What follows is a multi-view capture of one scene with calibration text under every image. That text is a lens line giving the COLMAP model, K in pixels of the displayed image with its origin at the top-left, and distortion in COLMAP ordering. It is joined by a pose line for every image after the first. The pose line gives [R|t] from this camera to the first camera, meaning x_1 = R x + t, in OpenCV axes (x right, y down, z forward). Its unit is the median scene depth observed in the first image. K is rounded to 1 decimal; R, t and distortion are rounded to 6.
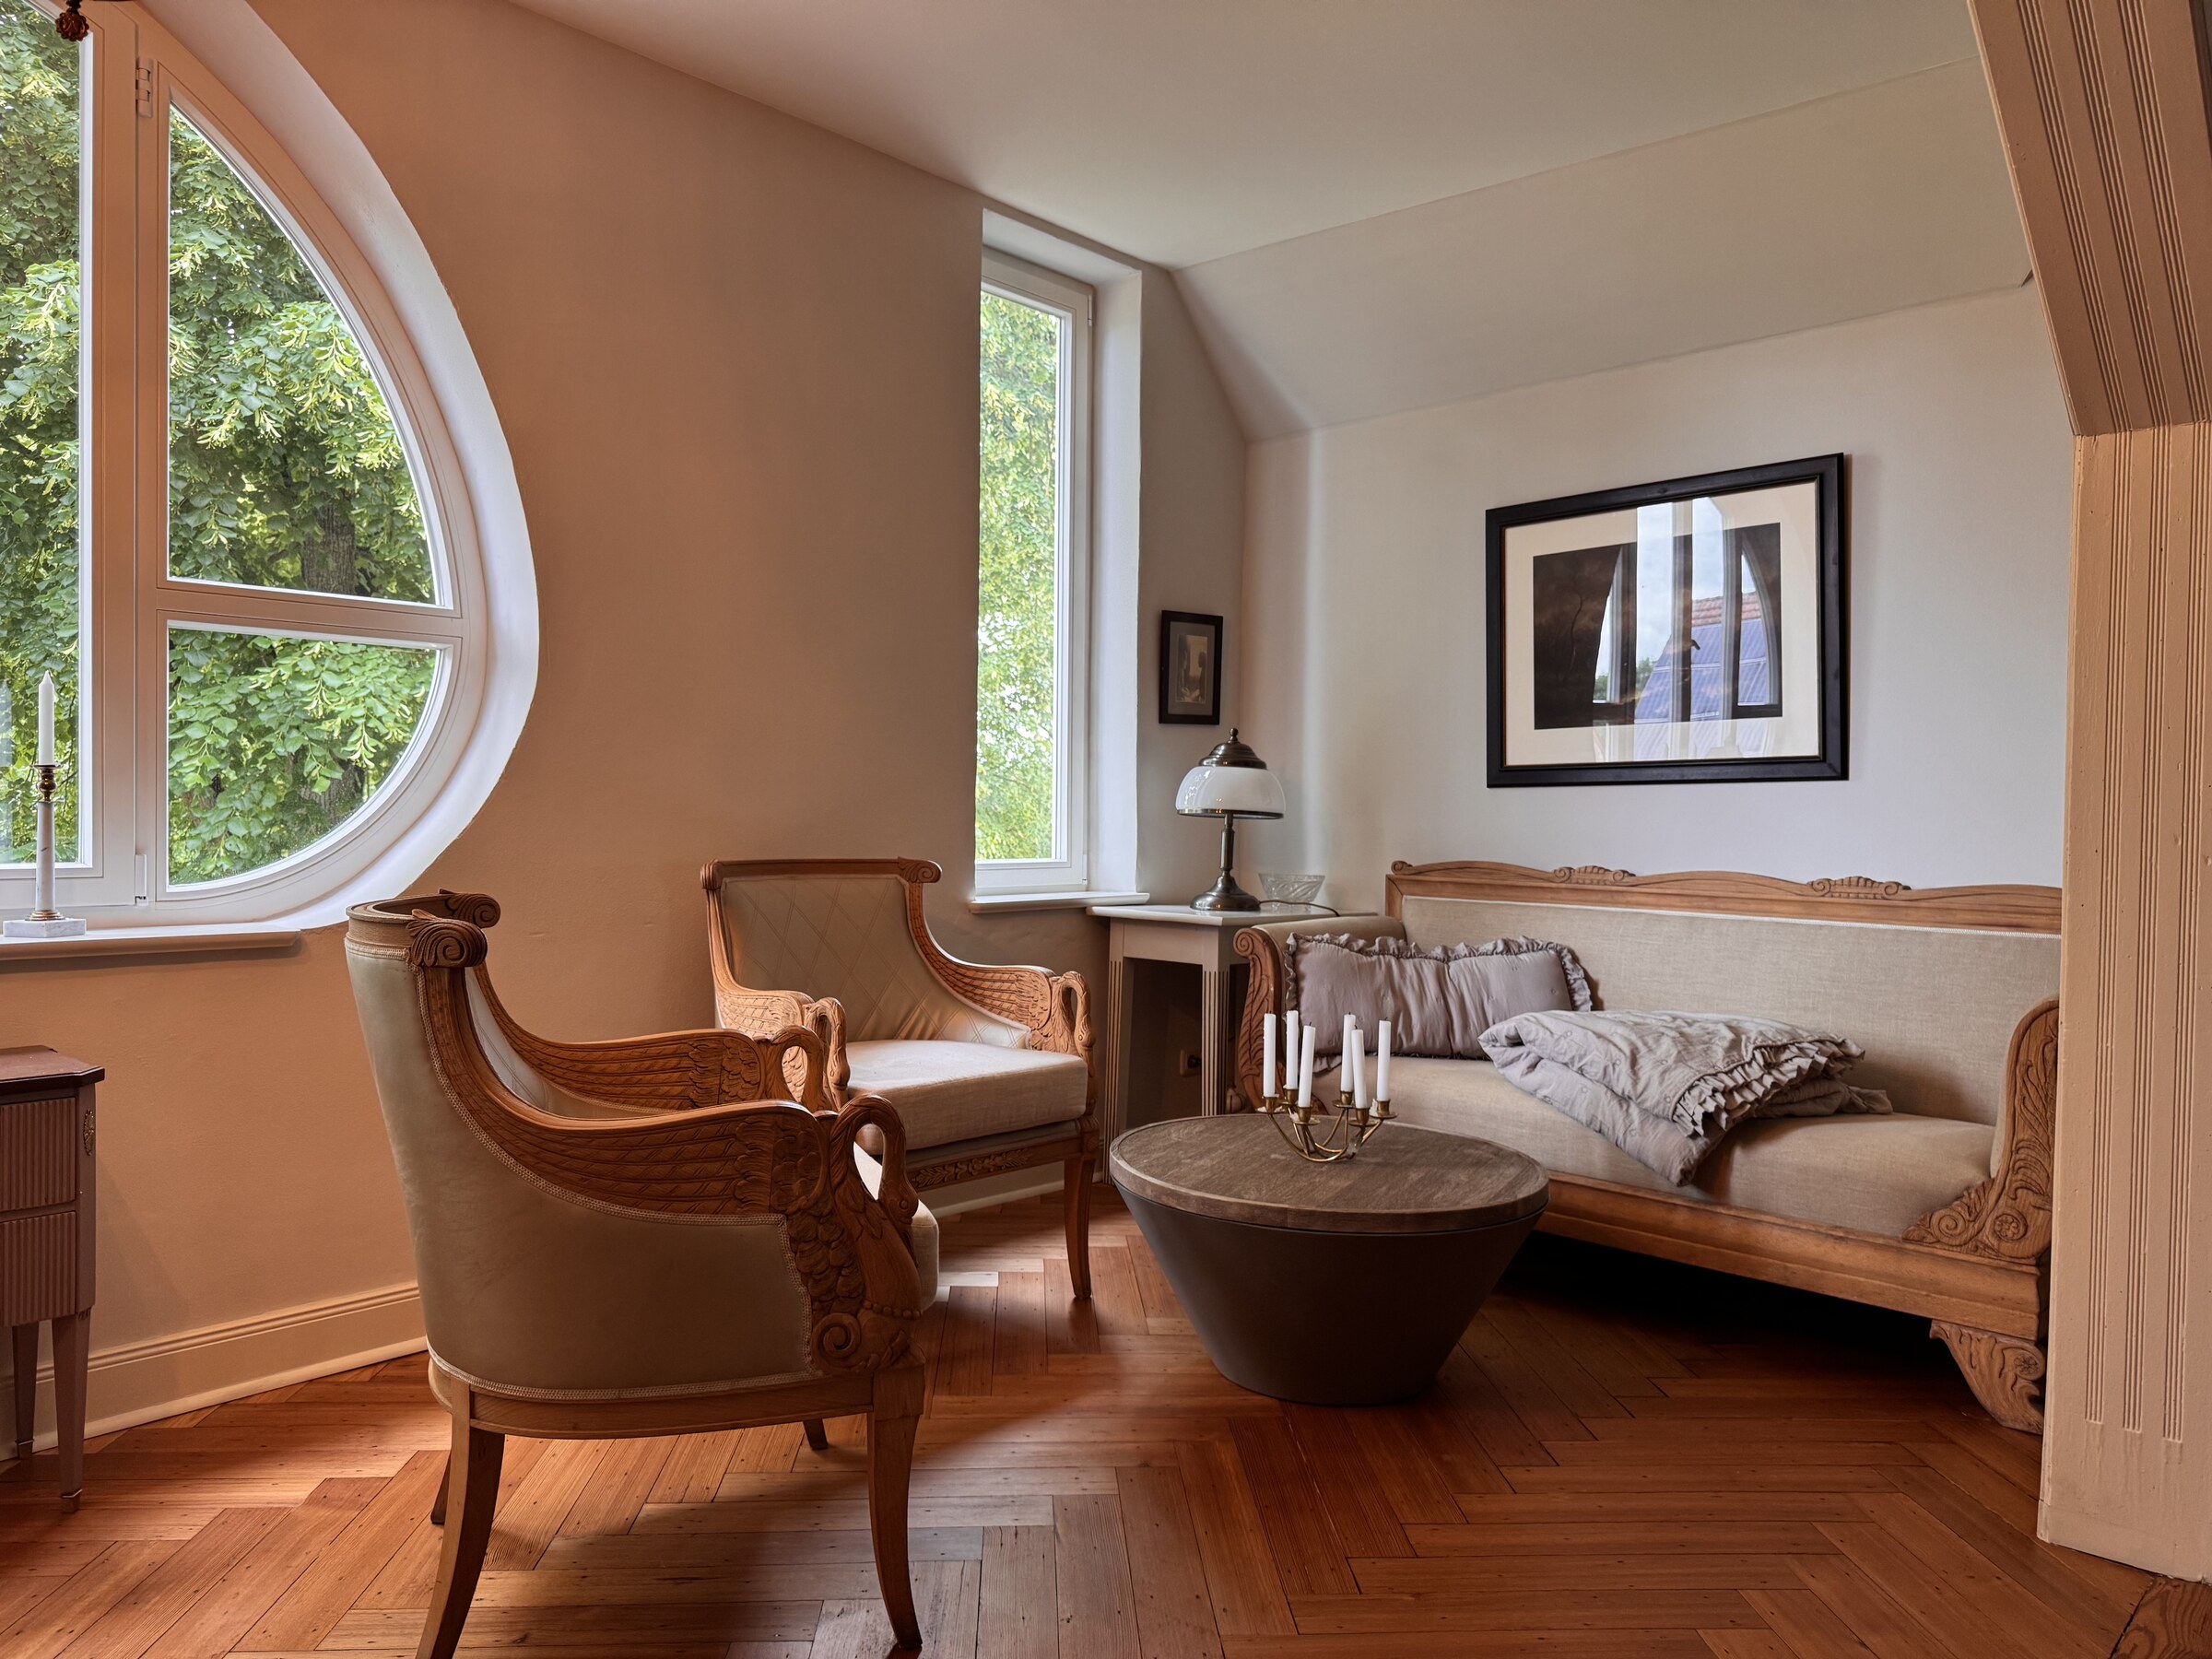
lens RADIAL K [[1516.4, 0, 1106.0], [0, 1516.4, 829.5], [0, 0, 1]] dist [0.079153, 0.000213]
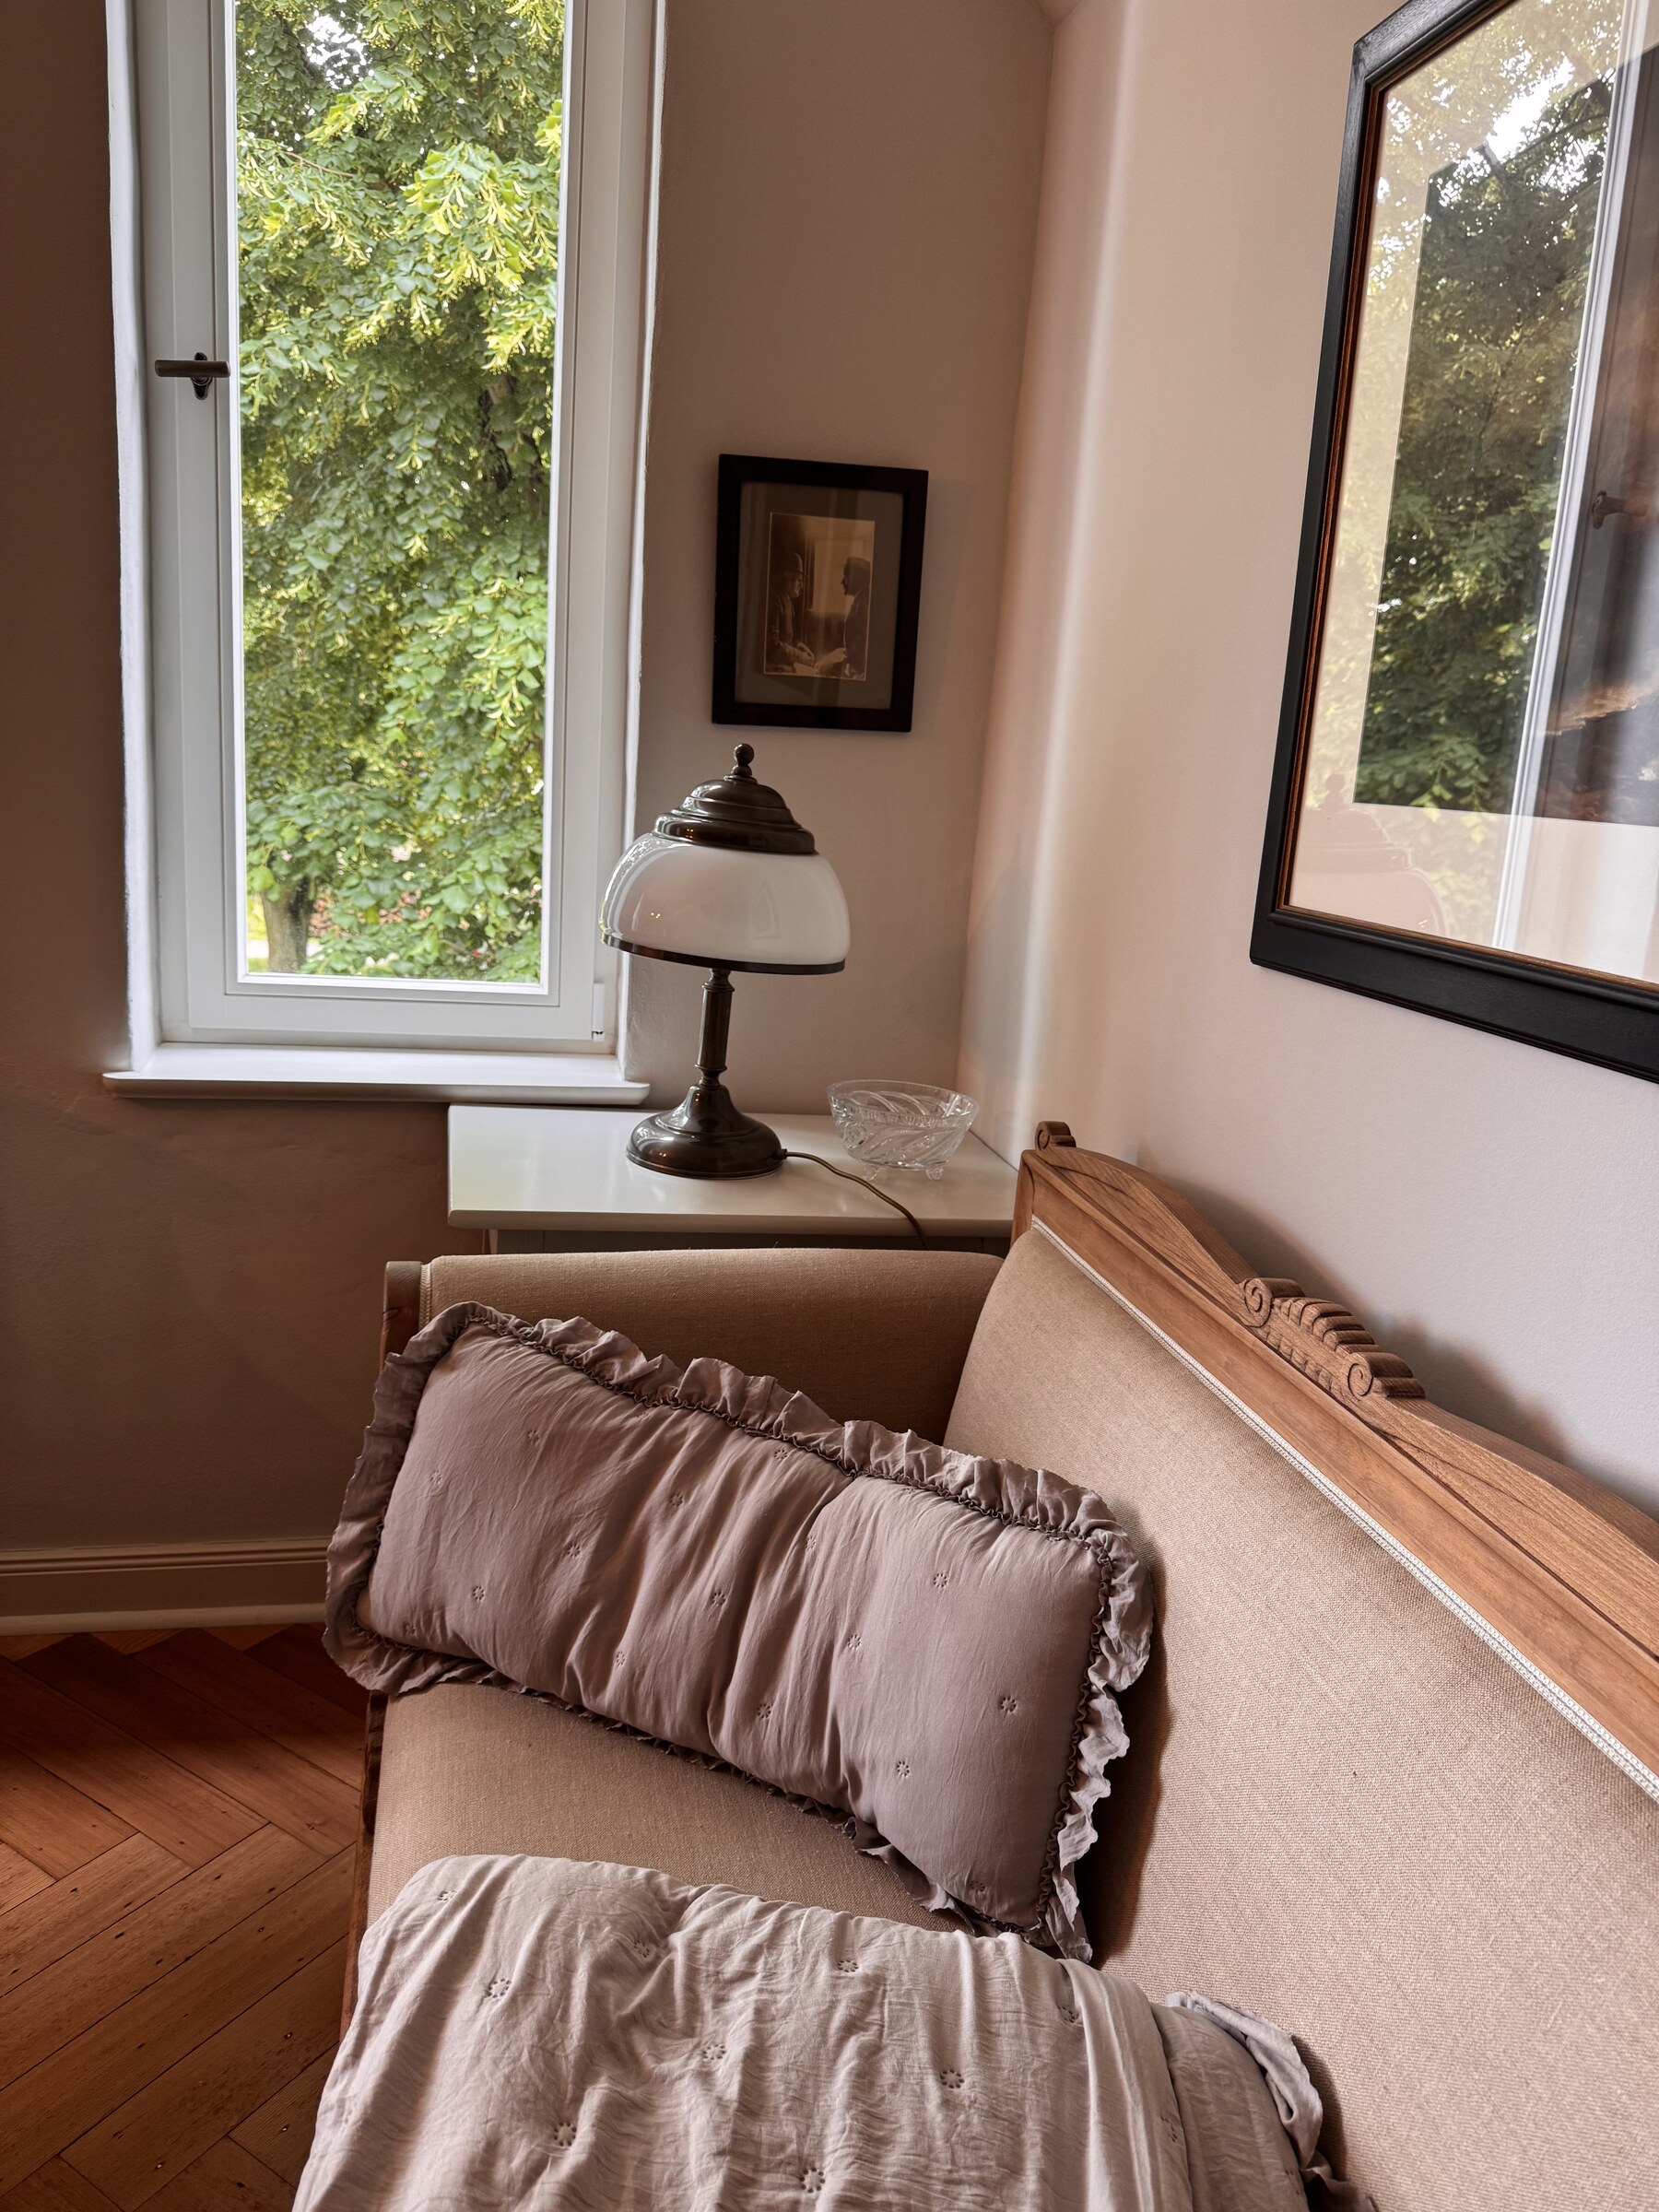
lens RADIAL K [[1568.0, 0, 829.5], [0, 1568.0, 1106.0], [0, 0, 1]] dist [0.138582, -0.235731]
pose [[0.828207, 0.173416, -0.532917, 0.339668], [-0.069285, 0.975308, 0.209698, -0.059627], [0.556123, -0.136750, 0.819772, 0.612013]]
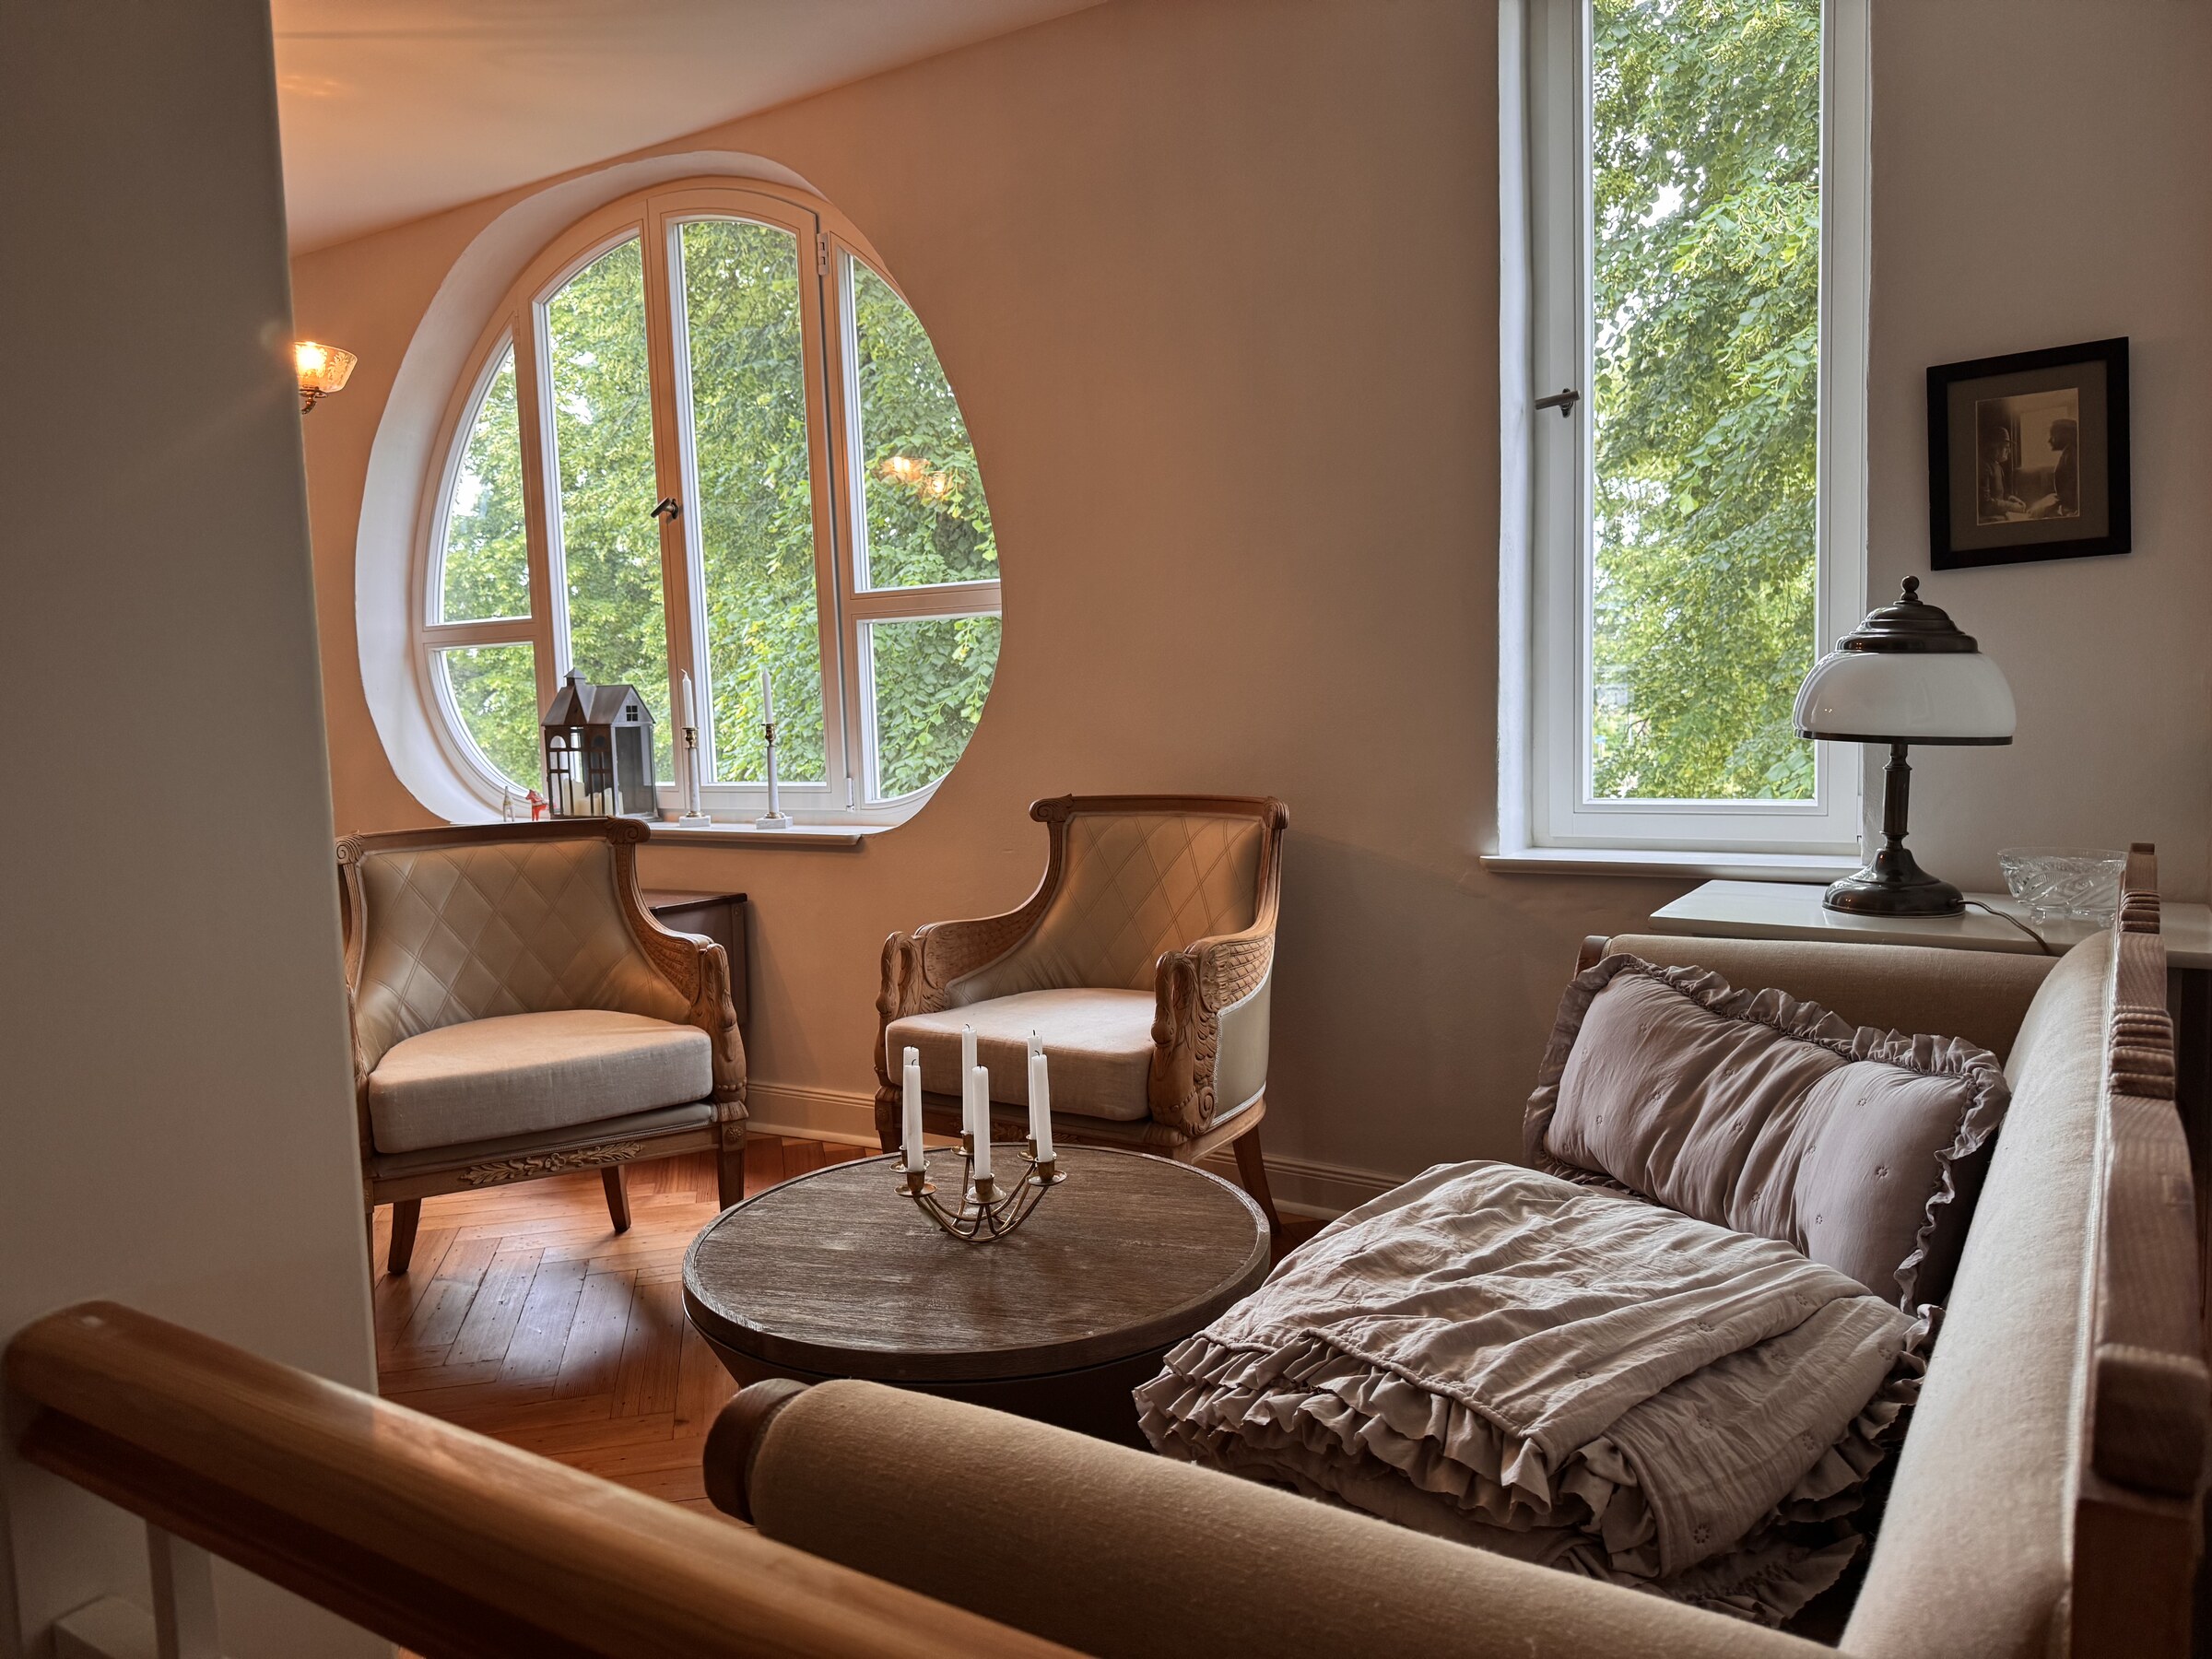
lens RADIAL K [[1578.2, 0, 1106.0], [0, 1578.2, 829.5], [0, 0, 1]] dist [0.006729, 0.001247]
pose [[0.185507, 0.064315, -0.980536, 0.563949], [0.020463, 0.997387, 0.069292, -0.020789], [0.982430, -0.032919, 0.183706, 0.585402]]
